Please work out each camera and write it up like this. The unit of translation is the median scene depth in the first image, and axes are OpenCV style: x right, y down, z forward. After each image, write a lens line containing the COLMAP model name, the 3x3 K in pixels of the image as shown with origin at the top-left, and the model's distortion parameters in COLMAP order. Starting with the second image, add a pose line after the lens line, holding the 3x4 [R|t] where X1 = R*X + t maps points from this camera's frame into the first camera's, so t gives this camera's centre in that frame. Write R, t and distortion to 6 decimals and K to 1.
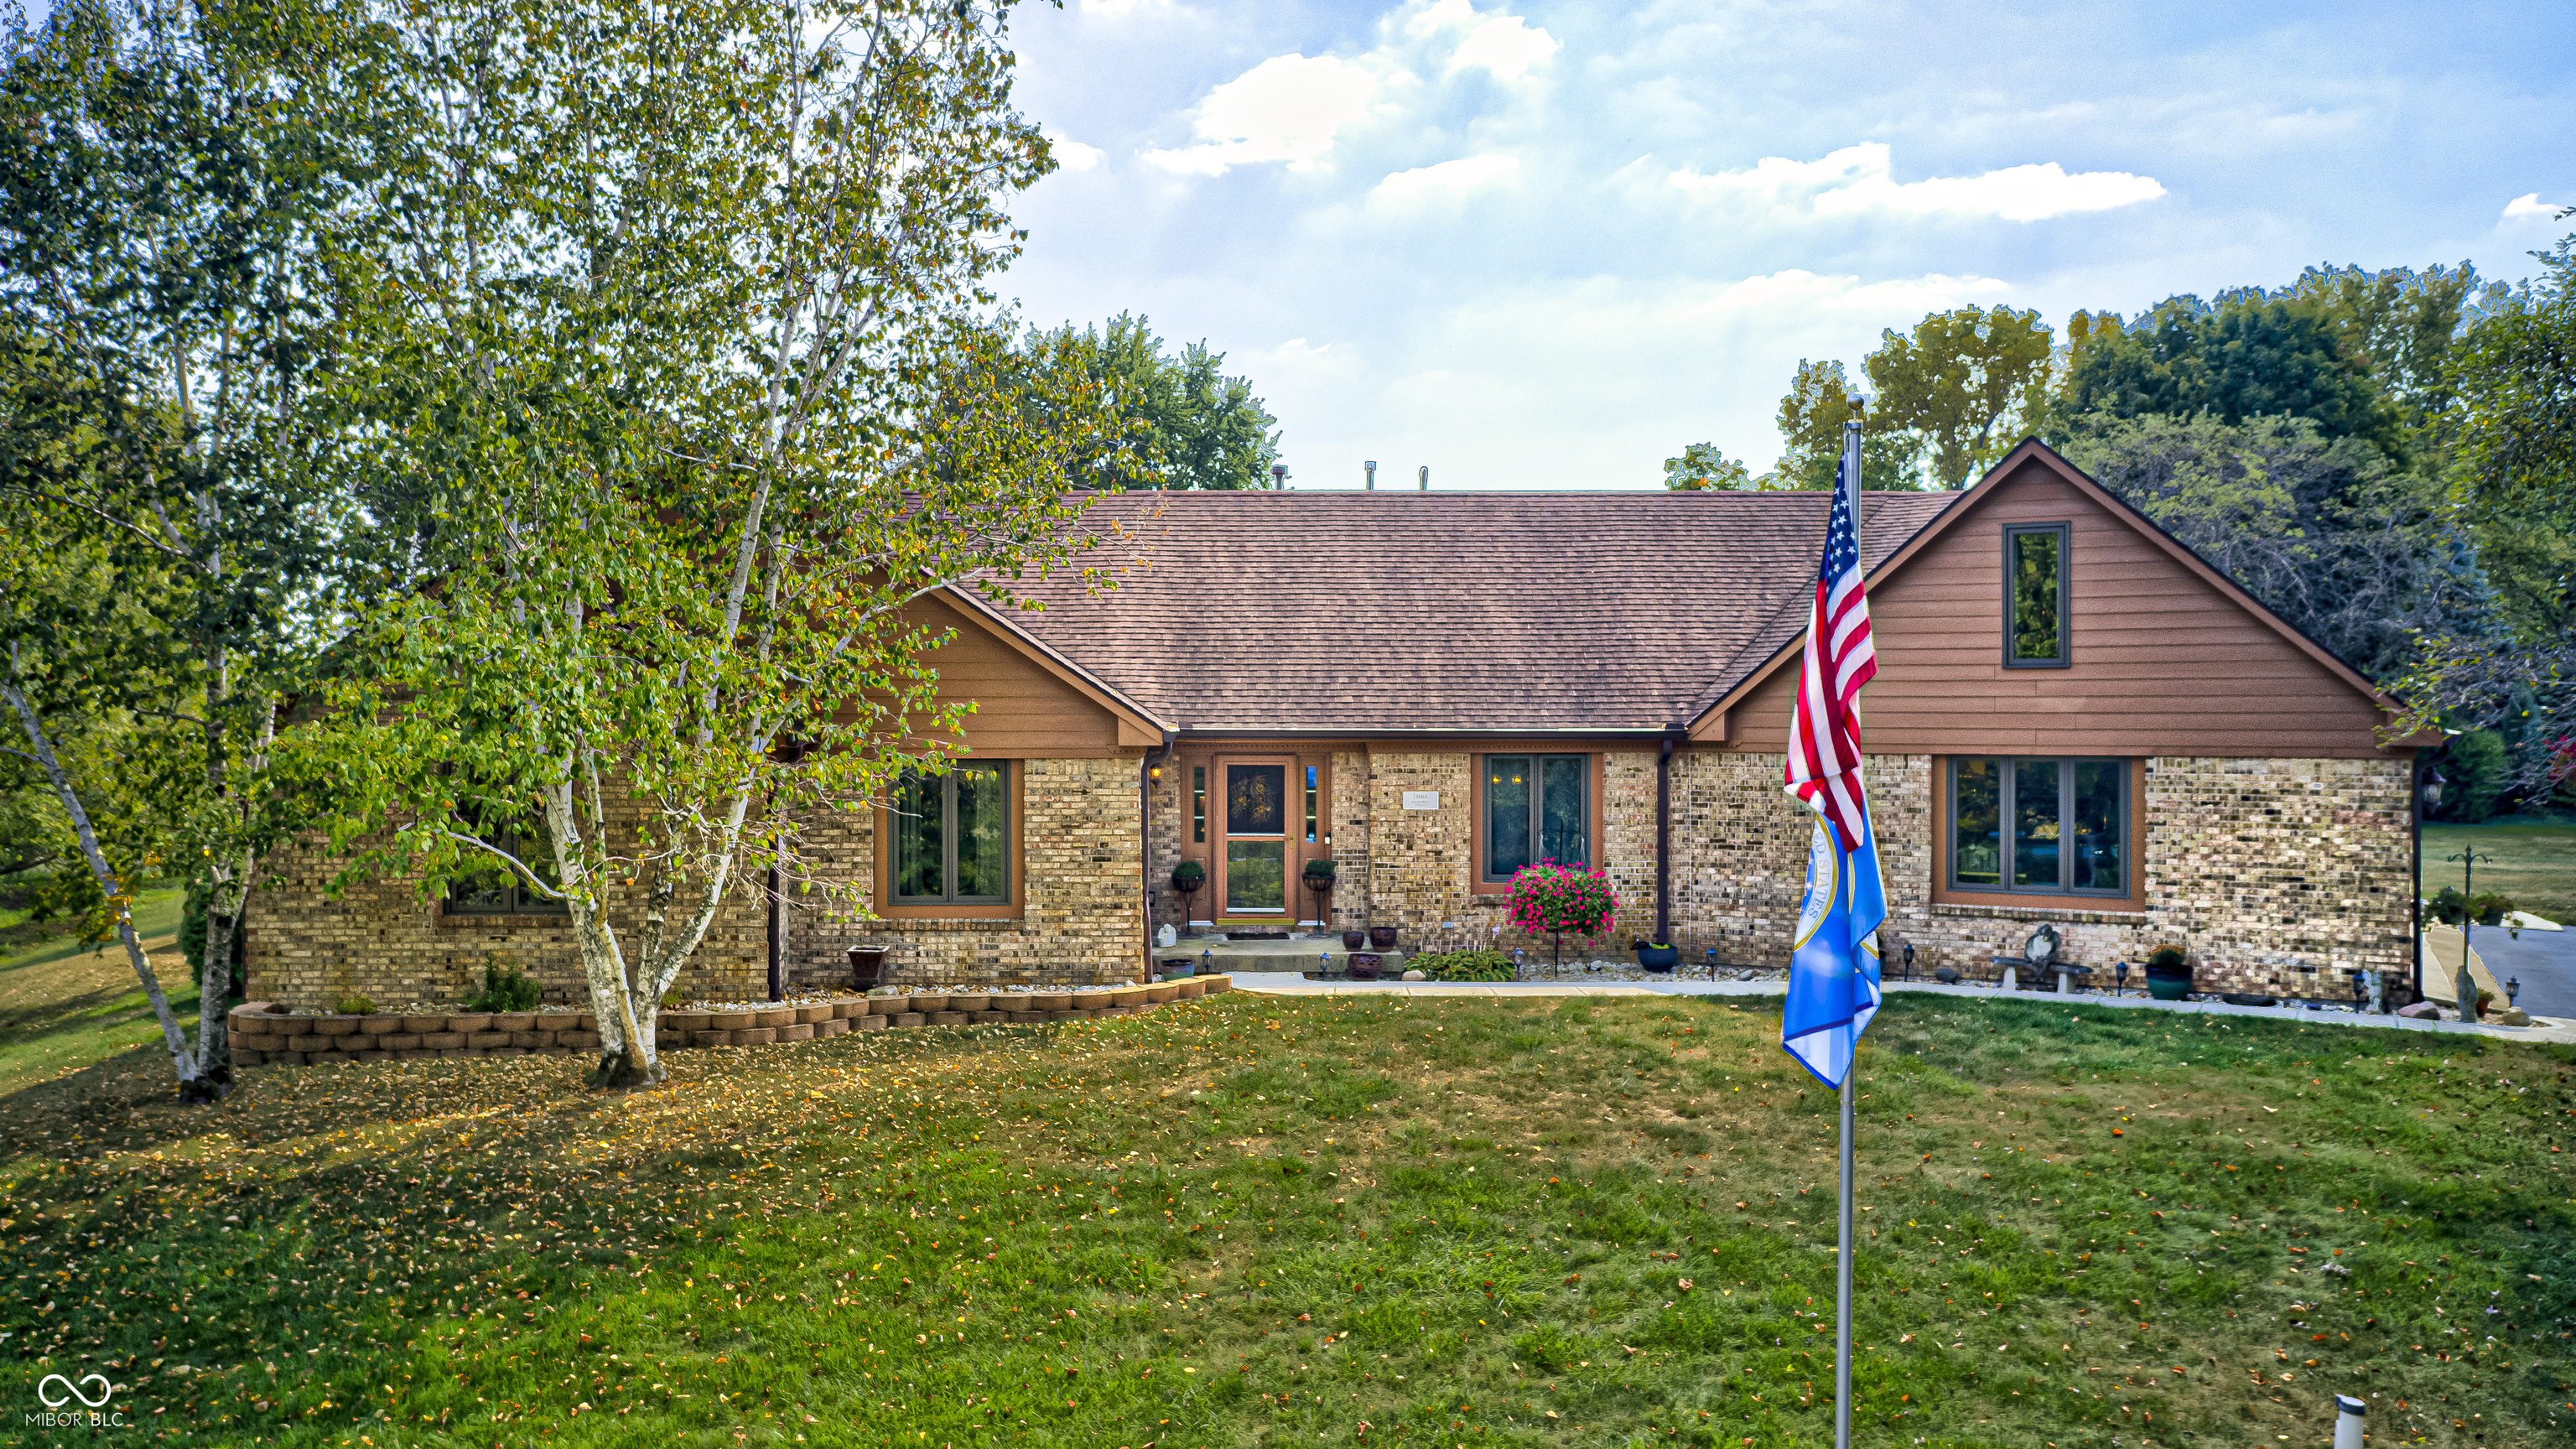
lens RADIAL K [[2091.4, 0, 1288.0], [0, 2091.4, 724.5], [0, 0, 1]] dist [0.003640, -0.000316]
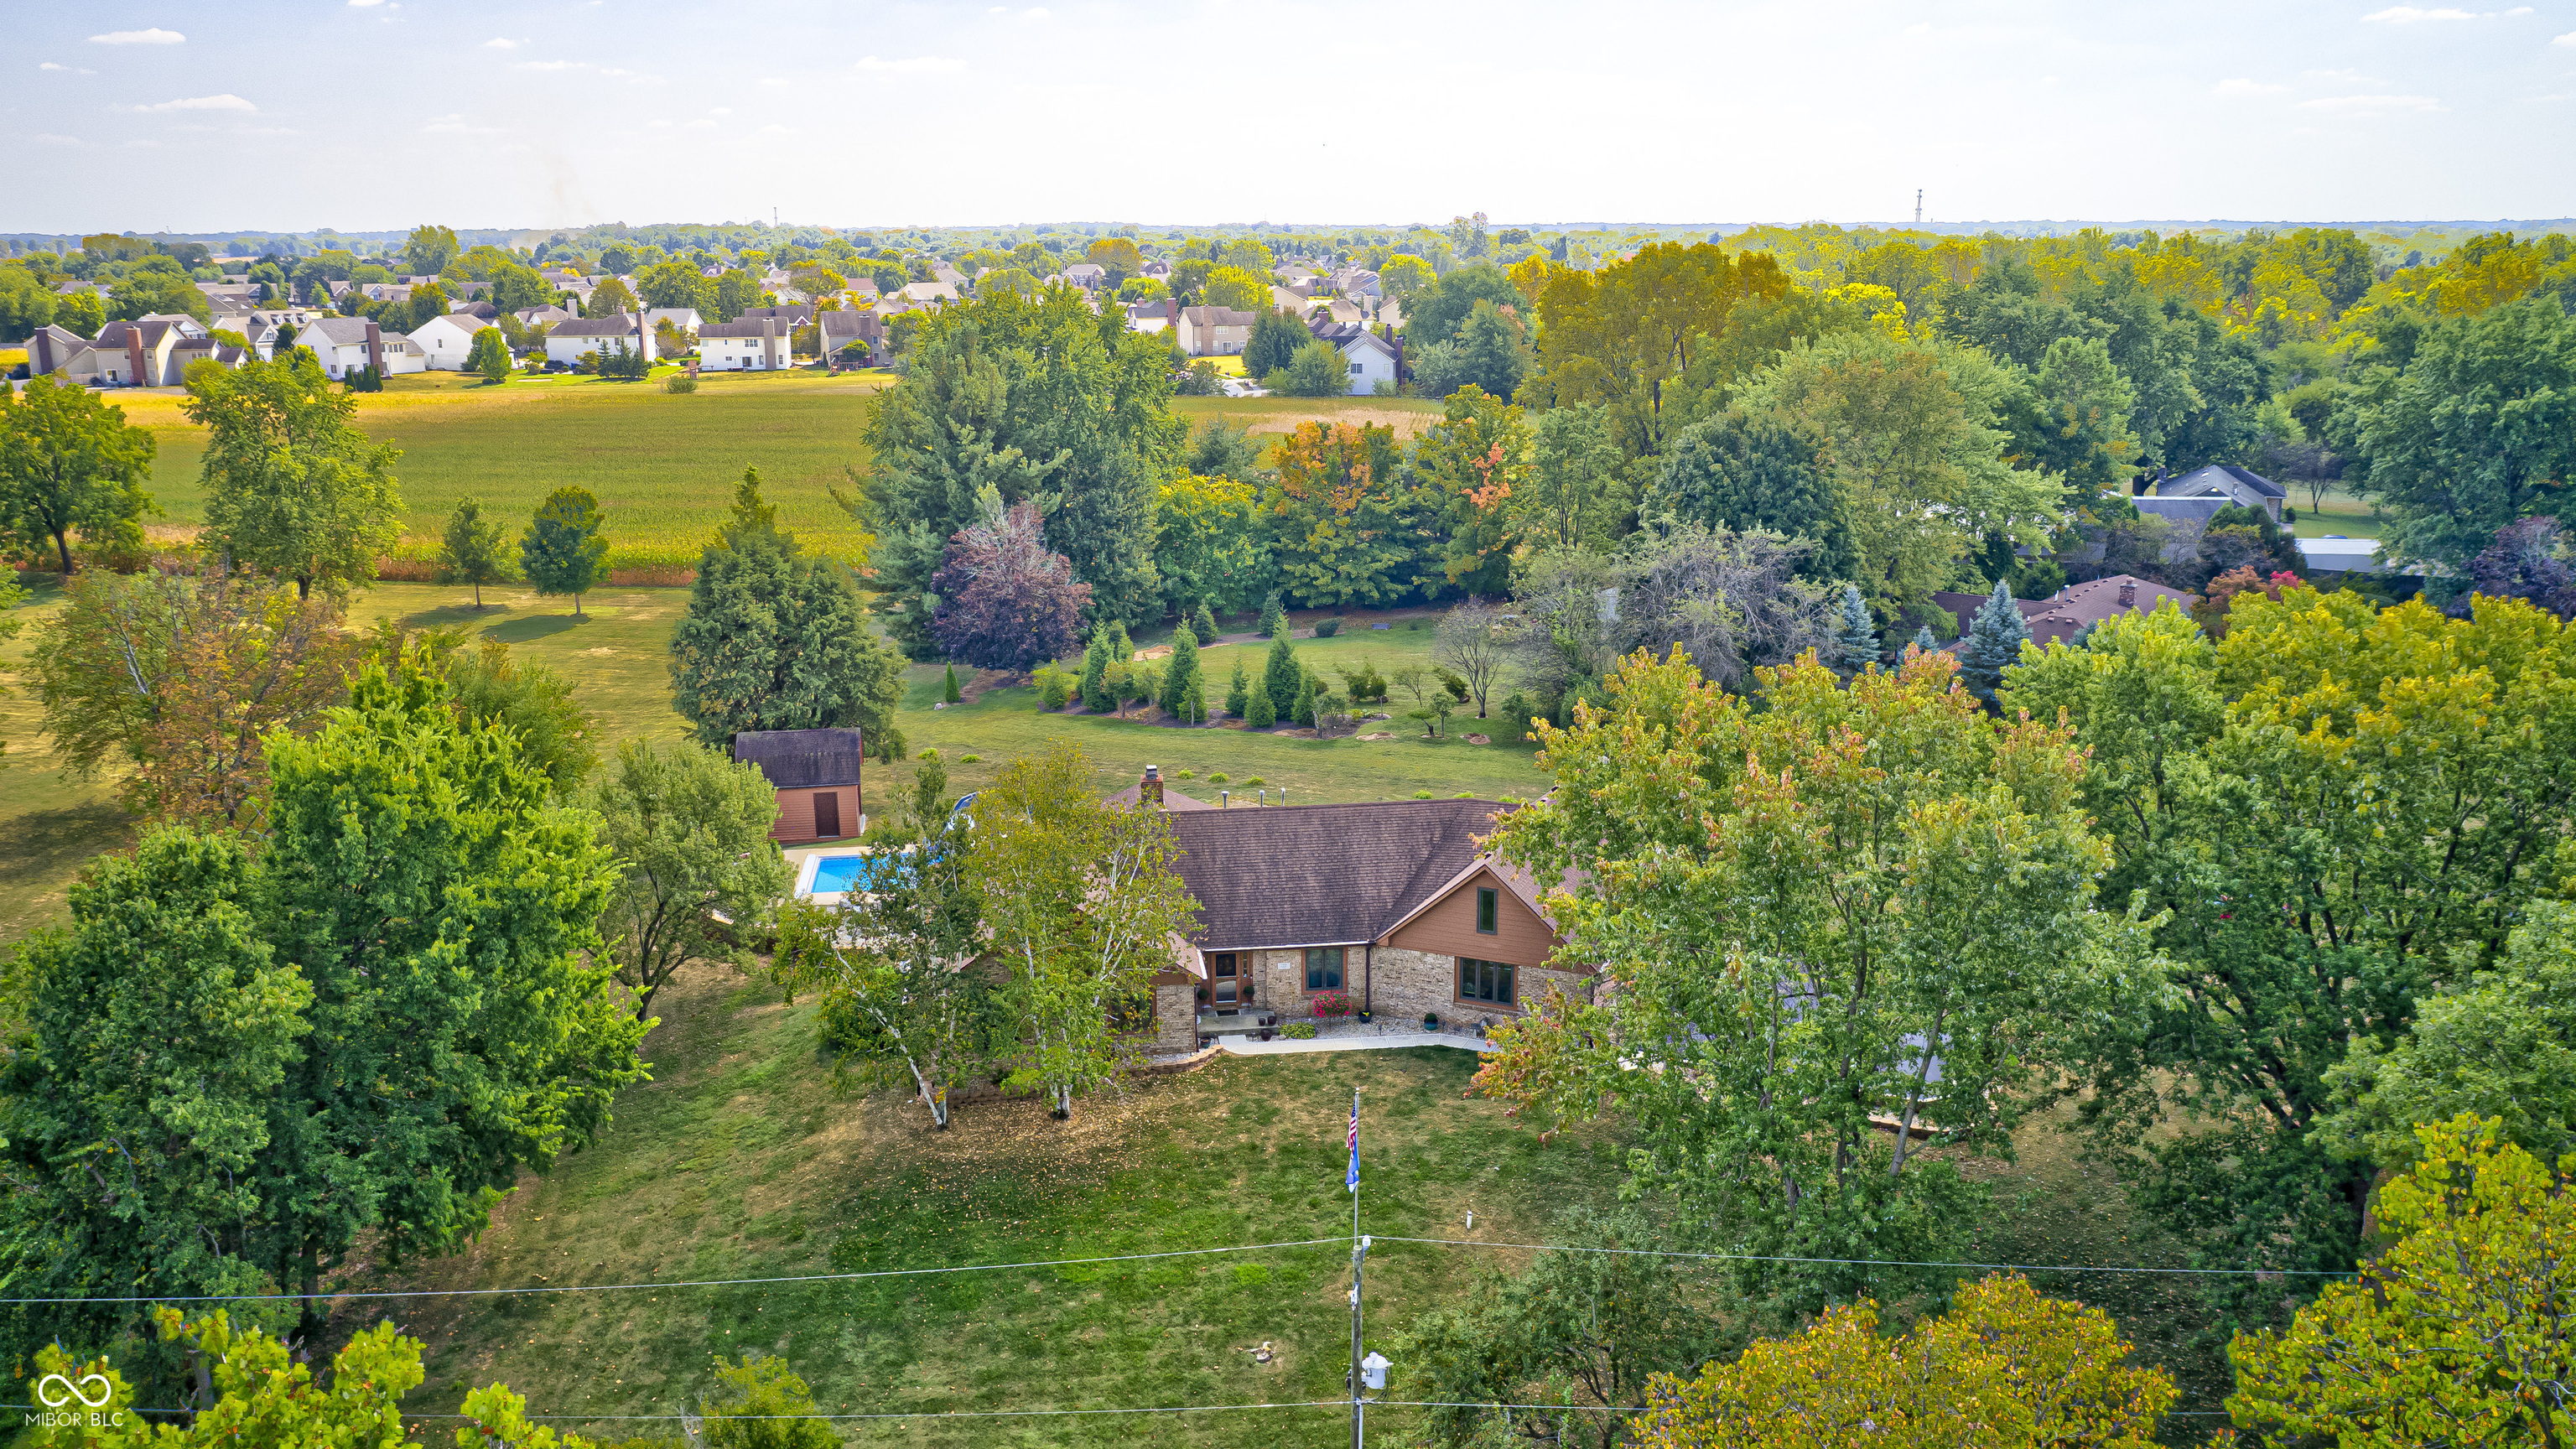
lens RADIAL K [[1991.9, 0, 1299.3], [0, 1991.9, 716.1], [0, 0, 1]] dist [-0.011072, -0.009218]
pose [[0.997158, -0.027450, 0.070165, -0.105649], [0.011819, 0.976729, 0.214150, -0.949945], [-0.074411, -0.212712, 0.974277, -1.713112]]
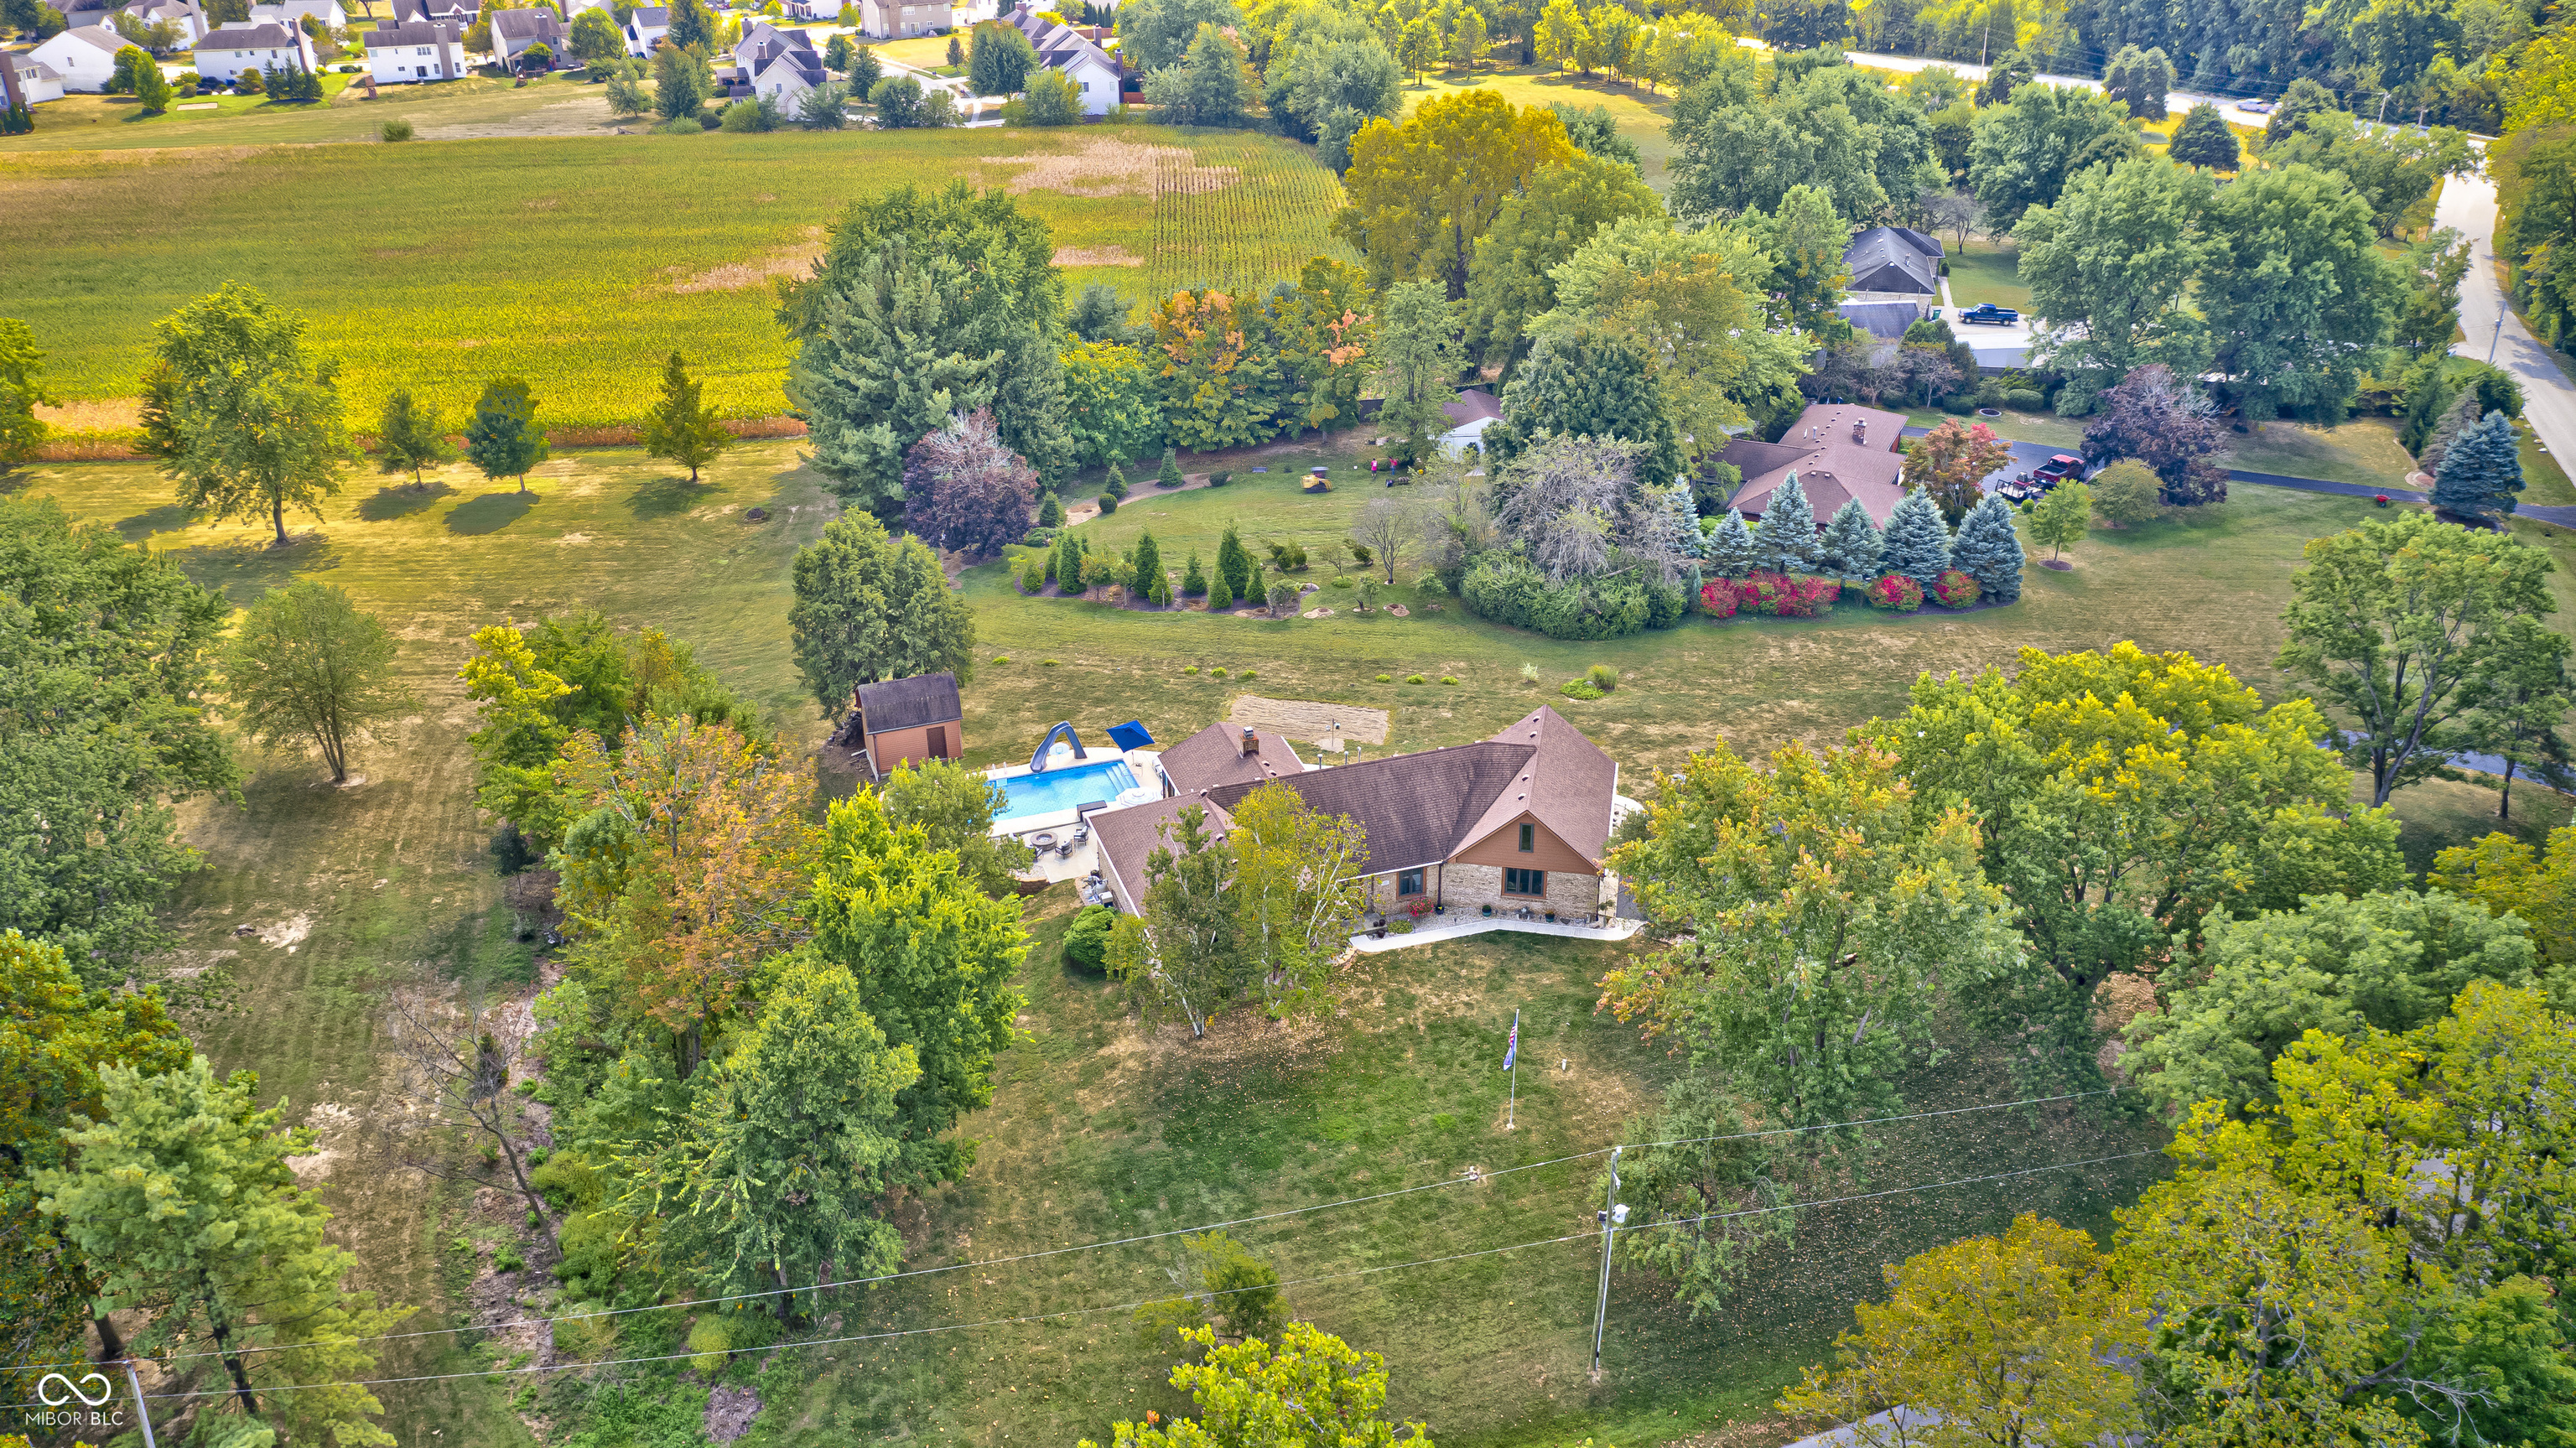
lens RADIAL K [[1991.8, 0, 1299.3], [0, 1991.8, 715.6], [0, 0, 1]] dist [-0.011072, -0.009218]
pose [[0.962691, -0.130765, 0.236911, -1.060129], [0.021008, 0.908965, 0.416343, -2.045706], [-0.269787, -0.395832, 0.877799, -2.447974]]
